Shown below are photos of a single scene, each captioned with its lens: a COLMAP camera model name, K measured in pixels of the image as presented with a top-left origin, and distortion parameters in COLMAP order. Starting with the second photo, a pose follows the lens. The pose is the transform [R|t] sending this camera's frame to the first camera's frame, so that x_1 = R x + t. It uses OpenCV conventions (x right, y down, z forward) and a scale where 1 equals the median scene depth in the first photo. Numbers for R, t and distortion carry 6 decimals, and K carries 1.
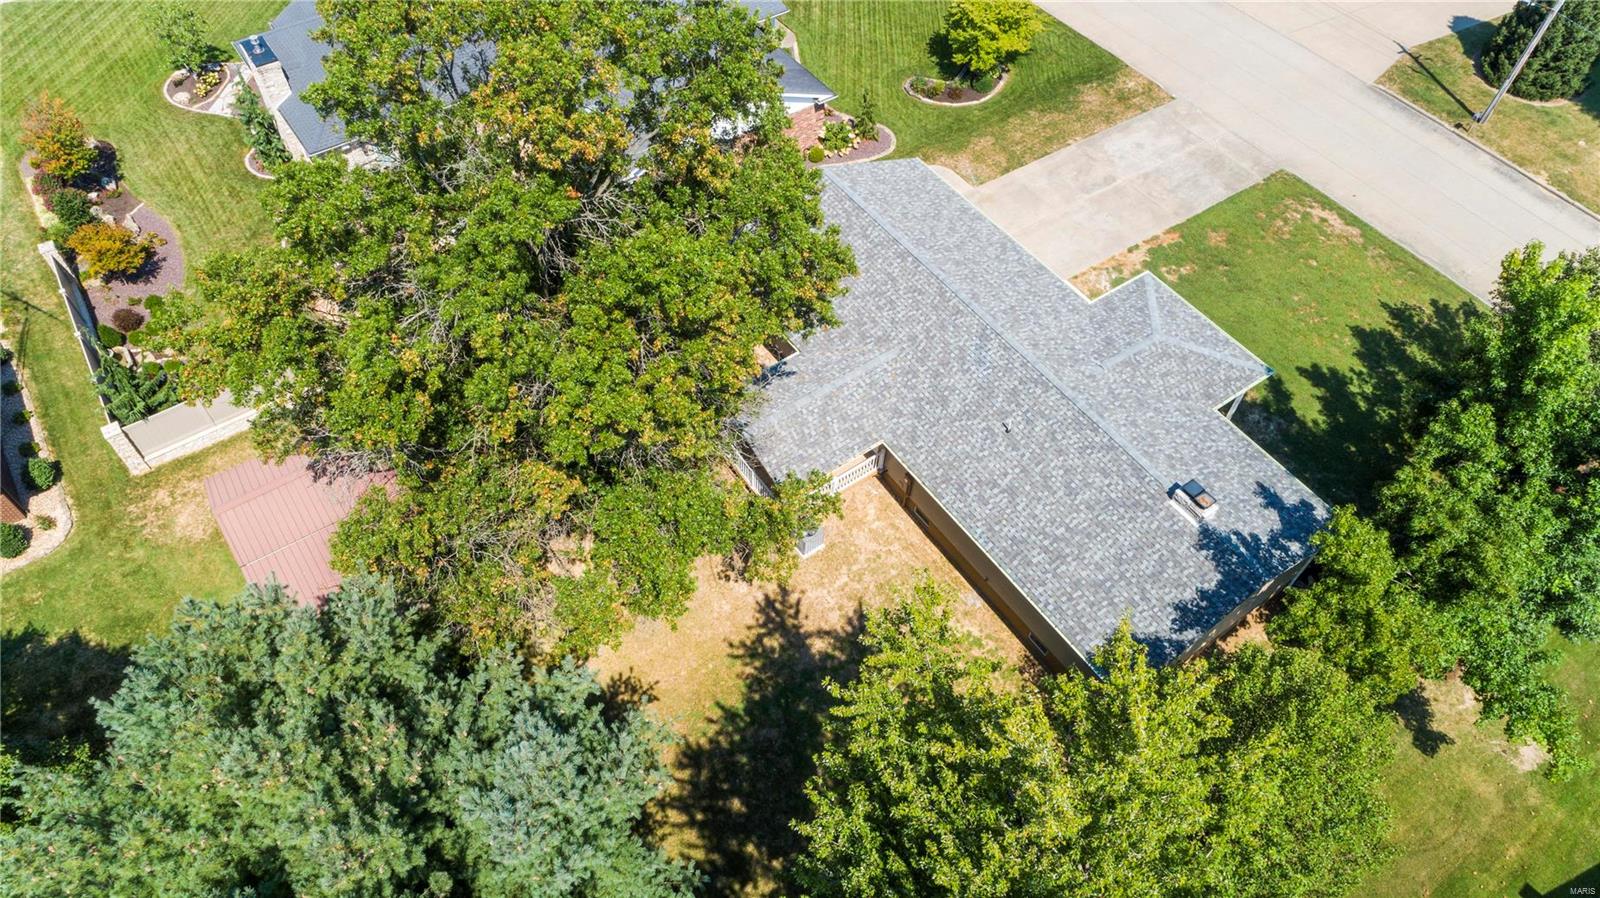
lens RADIAL K [[1075.6, 0, 797.5], [0, 1075.6, 450.6], [0, 0, 1]] dist [-0.008854, 0.002416]
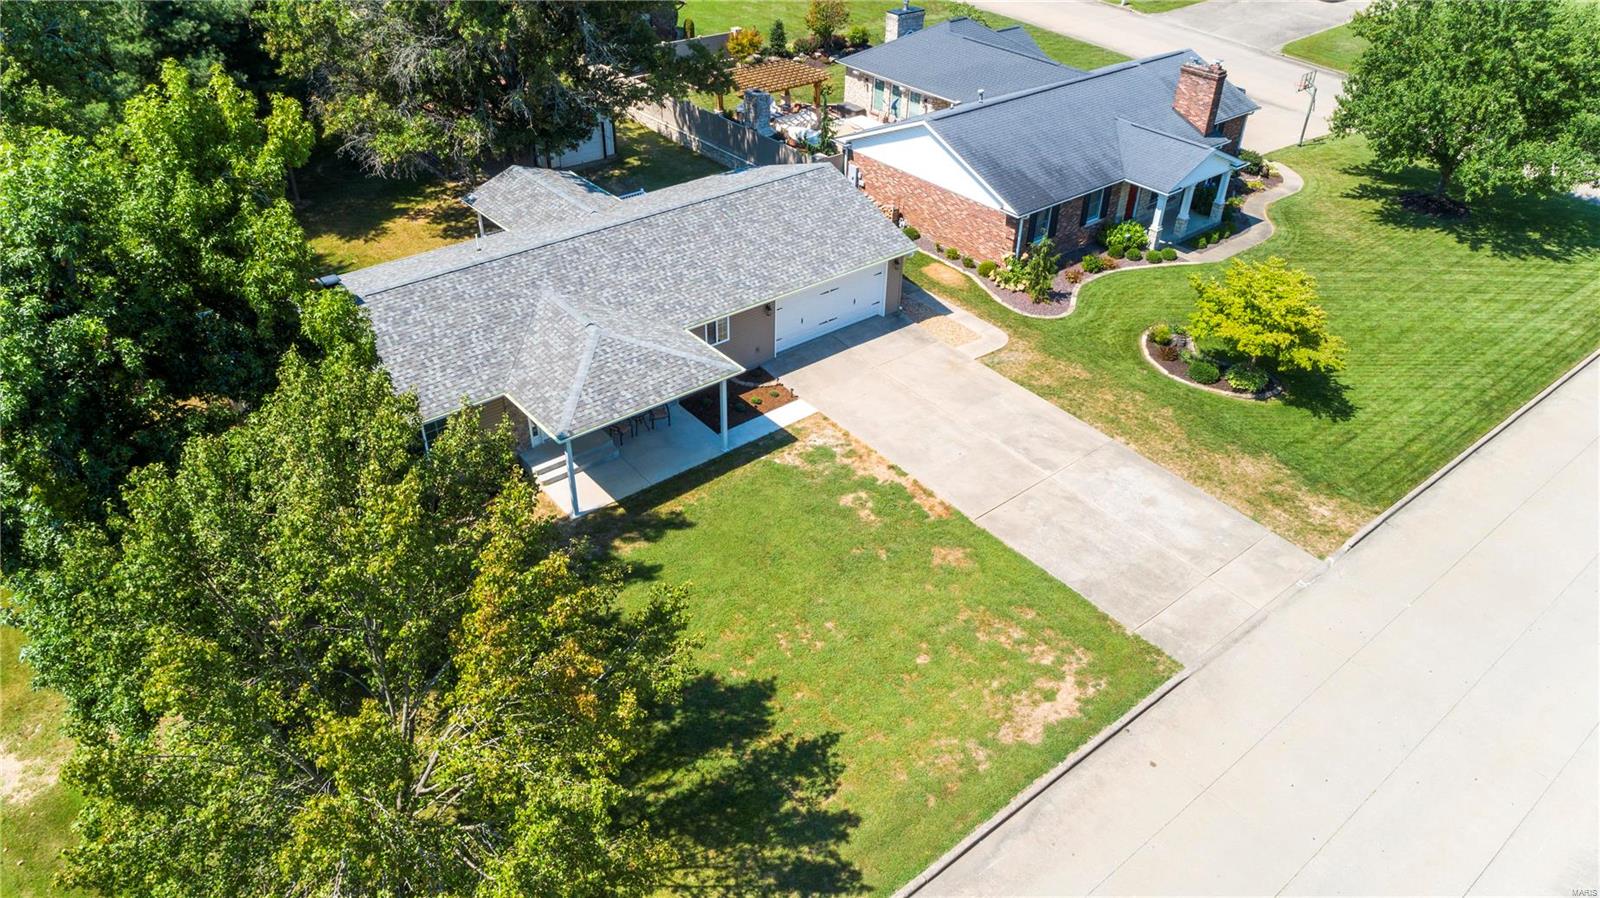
lens RADIAL K [[1075.6, 0, 797.5], [0, 1075.6, 450.6], [0, 0, 1]] dist [-0.008854, 0.002416]
pose [[0.071735, 0.550926, -0.831465, 0.893334], [-0.805207, 0.523952, 0.277699, -0.339798], [0.588639, 0.649580, 0.481195, 0.613823]]
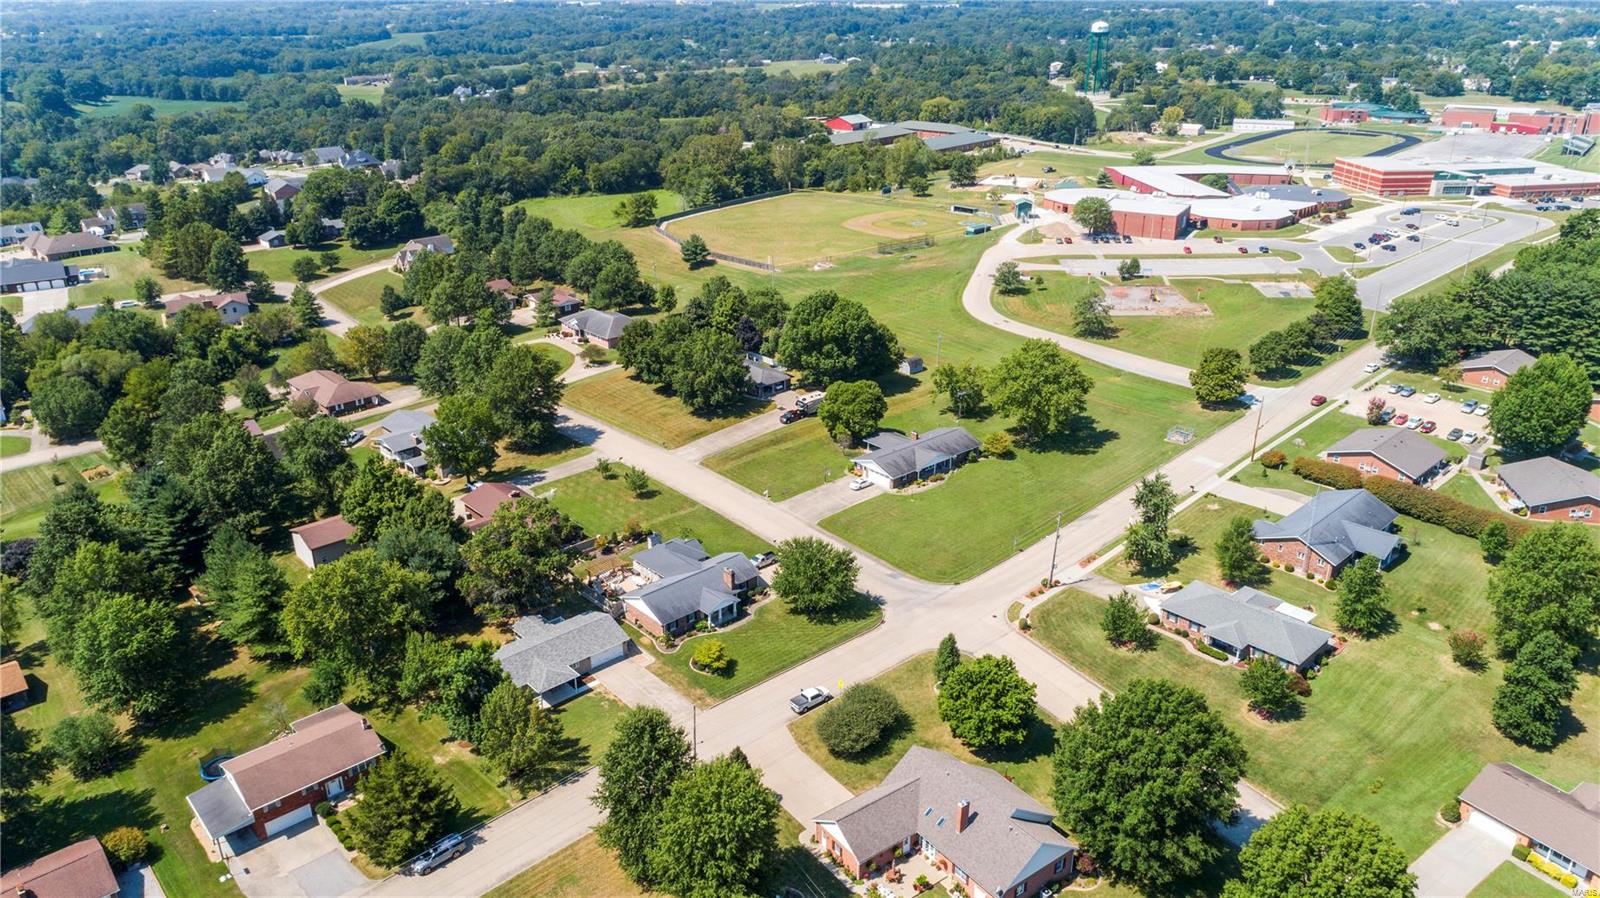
lens RADIAL K [[1115.9, 0, 796.7], [0, 1115.9, 448.4], [0, 0, 1]] dist [-0.013230, 0.005426]
pose [[0.122363, 0.353277, -0.927482, 3.131625], [-0.786135, 0.604928, 0.126702, -1.450219], [0.605821, 0.713622, 0.351744, -0.332533]]
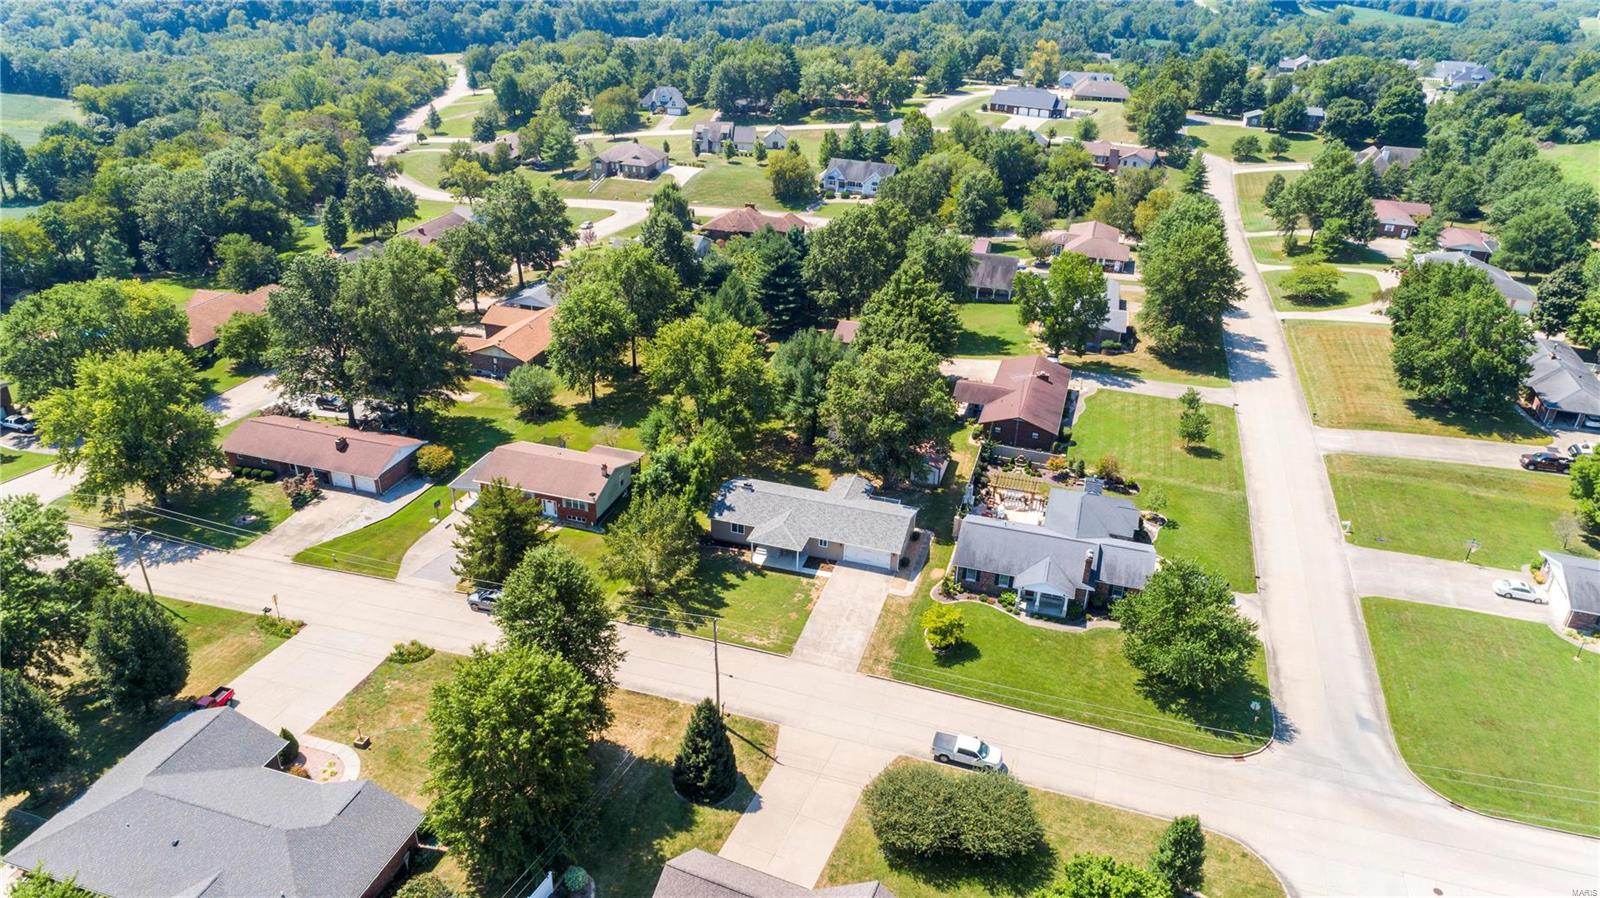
lens RADIAL K [[1075.6, 0, 797.5], [0, 1075.6, 450.6], [0, 0, 1]] dist [-0.008854, 0.002416]
pose [[-0.788396, 0.233517, -0.569124, 1.665346], [-0.519514, 0.242721, 0.819263, -2.251068], [0.329450, 0.941571, -0.070045, 0.845242]]
